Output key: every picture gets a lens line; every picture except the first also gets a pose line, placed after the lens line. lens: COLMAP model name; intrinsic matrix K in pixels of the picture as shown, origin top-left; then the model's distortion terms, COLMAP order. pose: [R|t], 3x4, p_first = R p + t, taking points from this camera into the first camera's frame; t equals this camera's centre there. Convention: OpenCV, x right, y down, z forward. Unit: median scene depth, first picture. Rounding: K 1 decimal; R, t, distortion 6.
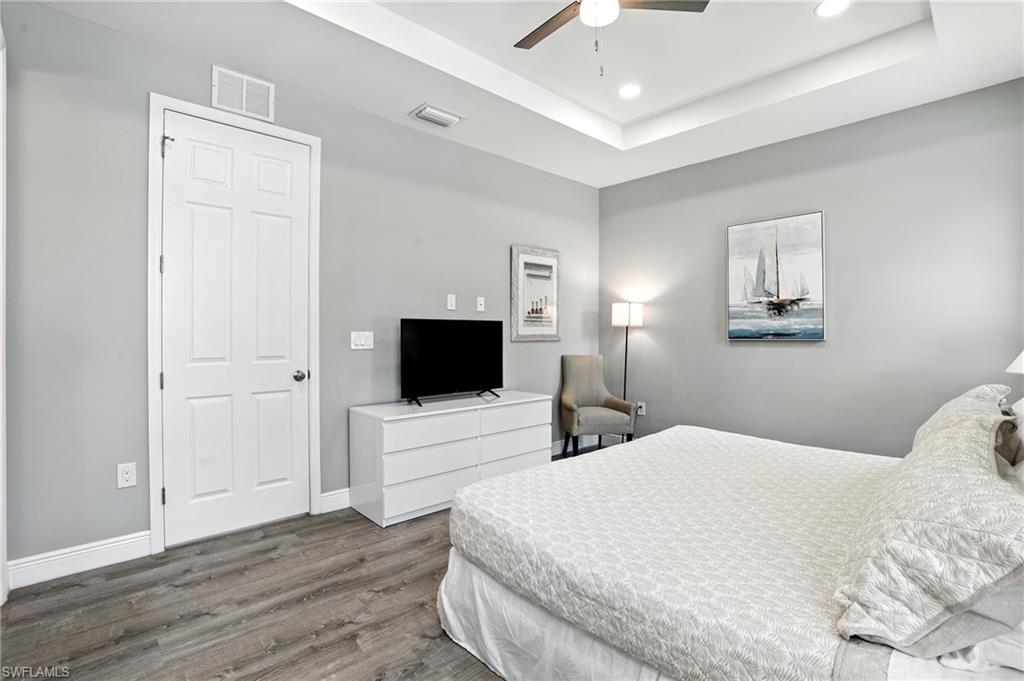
lens RADIAL K [[483.8, 0, 507.1], [0, 483.8, 333.5], [0, 0, 1]] dist [-0.055069, 0.001334]
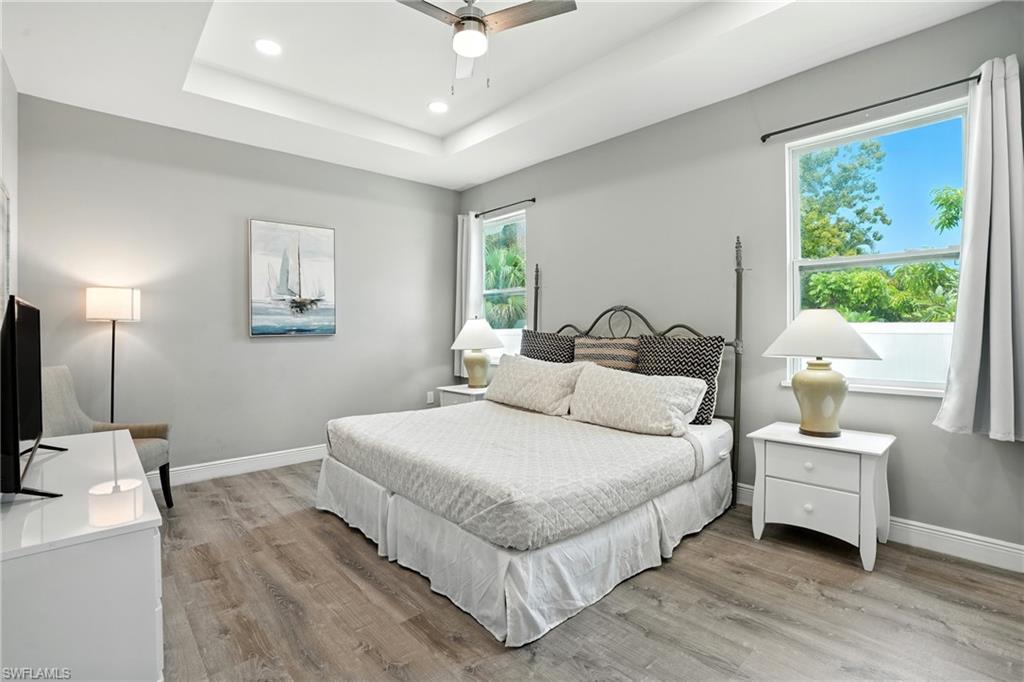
lens RADIAL K [[483.8, 0, 507.1], [0, 483.8, 334.0], [0, 0, 1]] dist [-0.055069, 0.001334]
pose [[-0.018570, -0.013390, 0.999738, -0.548399], [0.006989, 0.999884, 0.013522, -0.001074], [-0.999803, 0.007238, -0.018475, 0.540522]]
